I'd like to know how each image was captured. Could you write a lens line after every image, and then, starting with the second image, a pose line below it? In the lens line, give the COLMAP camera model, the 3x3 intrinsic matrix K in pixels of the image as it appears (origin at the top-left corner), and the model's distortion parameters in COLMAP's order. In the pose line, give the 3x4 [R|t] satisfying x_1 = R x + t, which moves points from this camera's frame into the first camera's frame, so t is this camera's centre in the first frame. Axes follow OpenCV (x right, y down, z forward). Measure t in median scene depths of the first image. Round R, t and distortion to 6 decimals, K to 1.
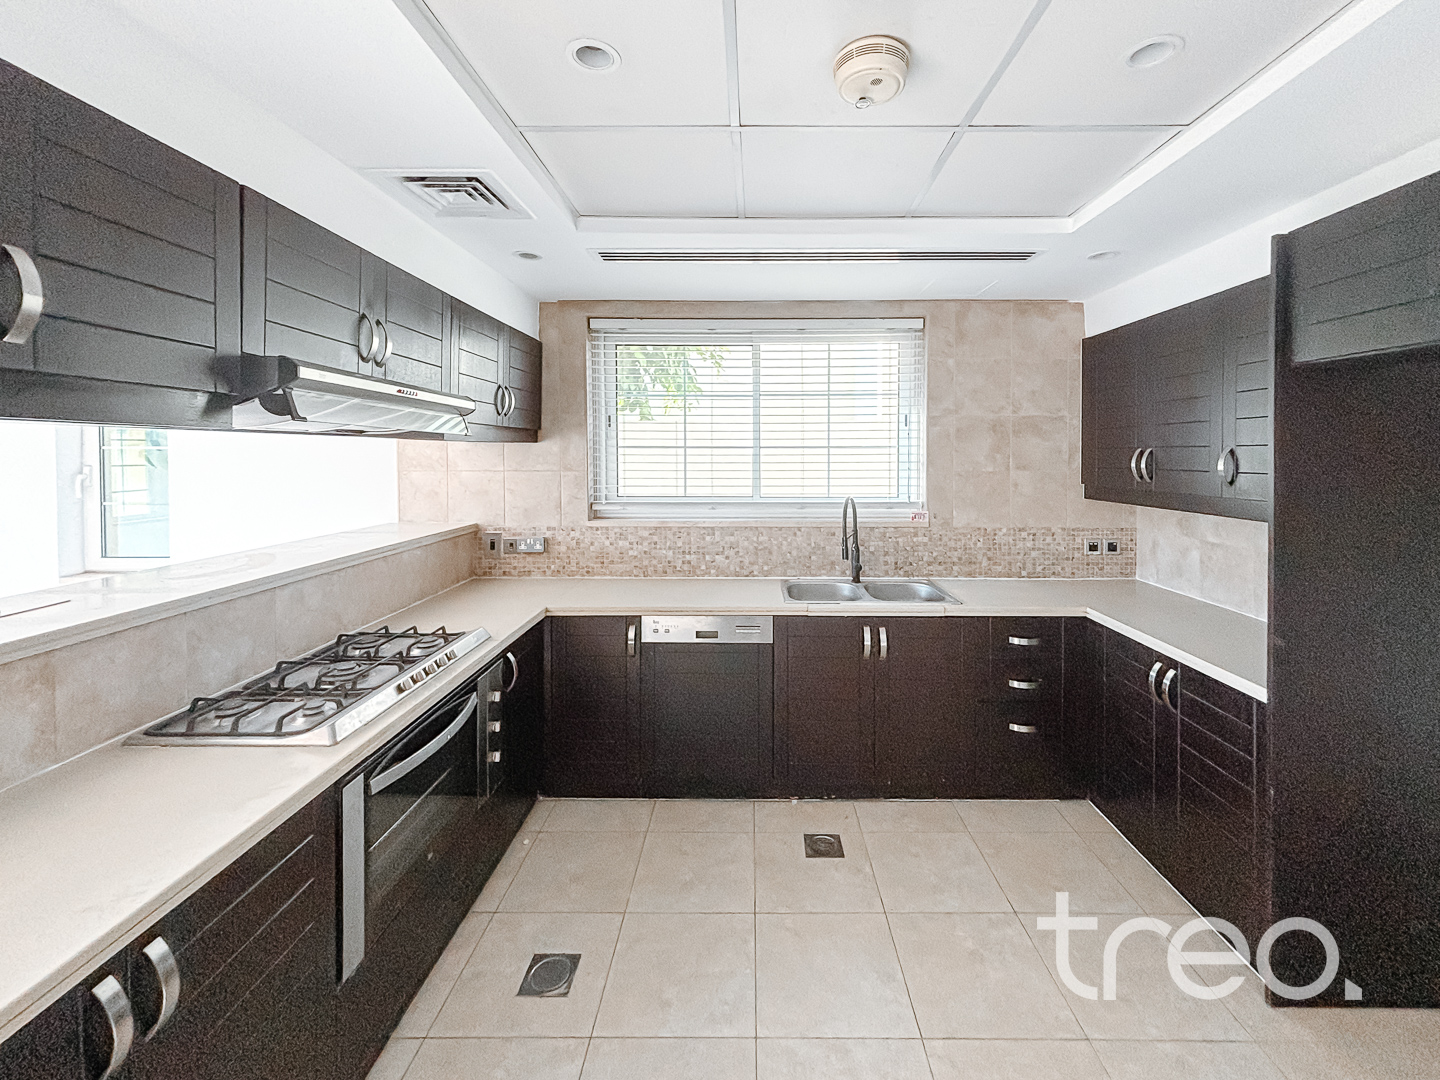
lens RADIAL K [[627.2, 0, 725.9], [0, 627.2, 470.1], [0, 0, 1]] dist [0.032370, -0.011147]
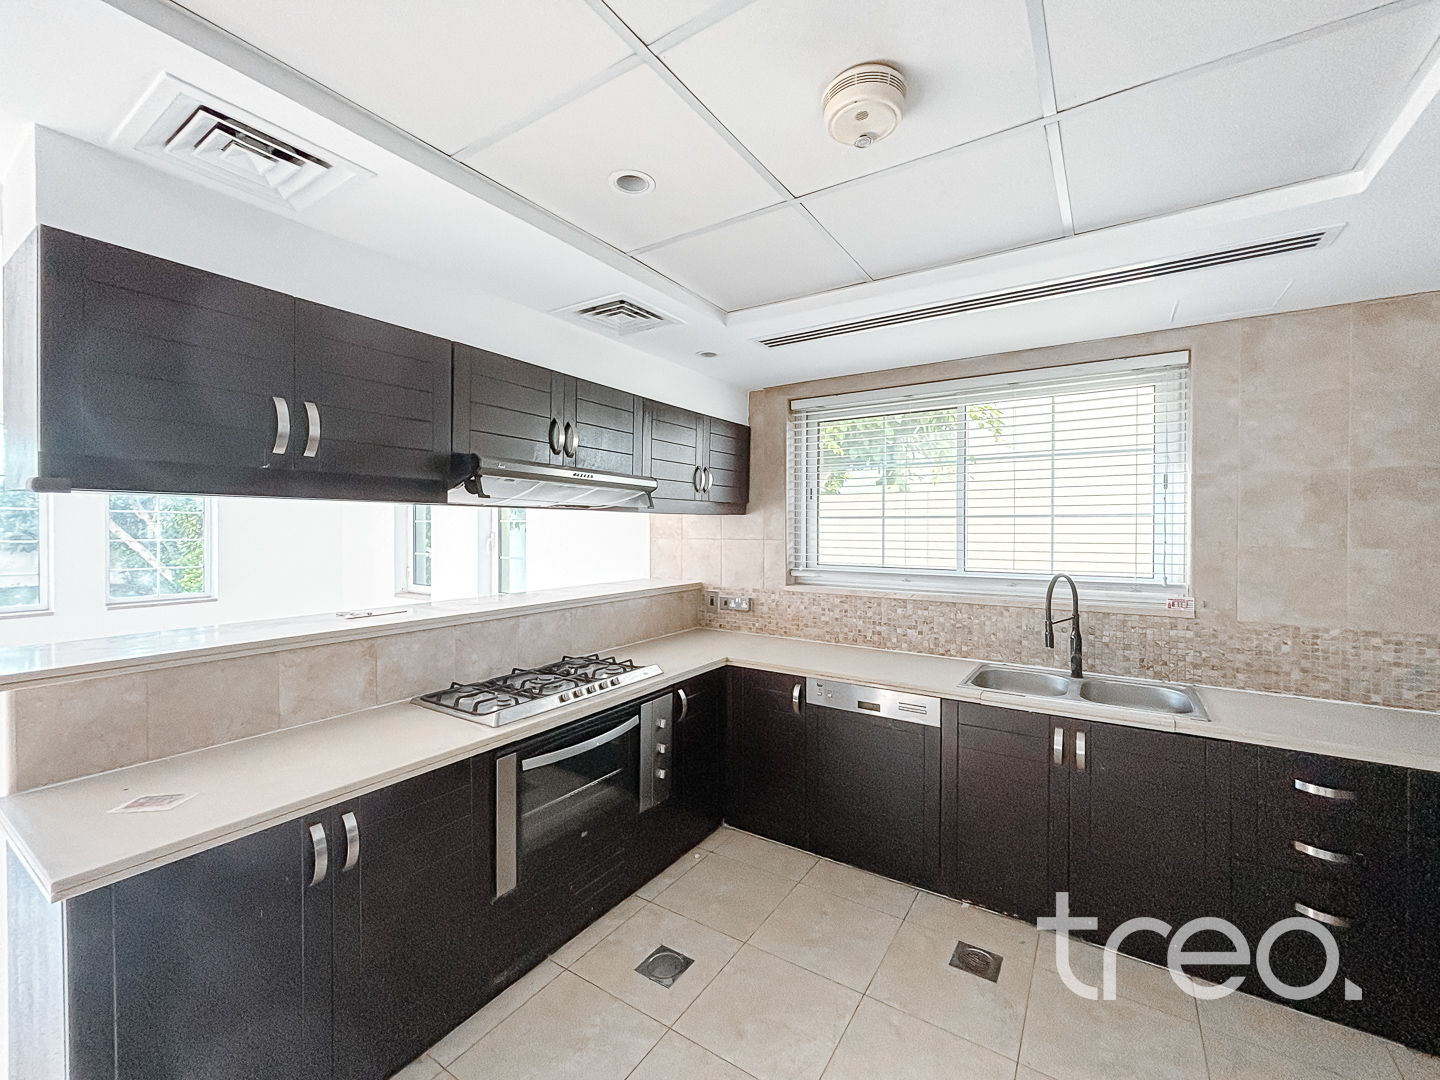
lens RADIAL K [[586.4, 0, 707.9], [0, 586.4, 535.6], [0, 0, 1]] dist [0.020894, -0.008845]
pose [[0.841761, 0.008968, -0.539776, 0.217228], [-0.016615, 0.999819, -0.009298, 0.005688], [0.539595, 0.016795, 0.841757, 0.067785]]
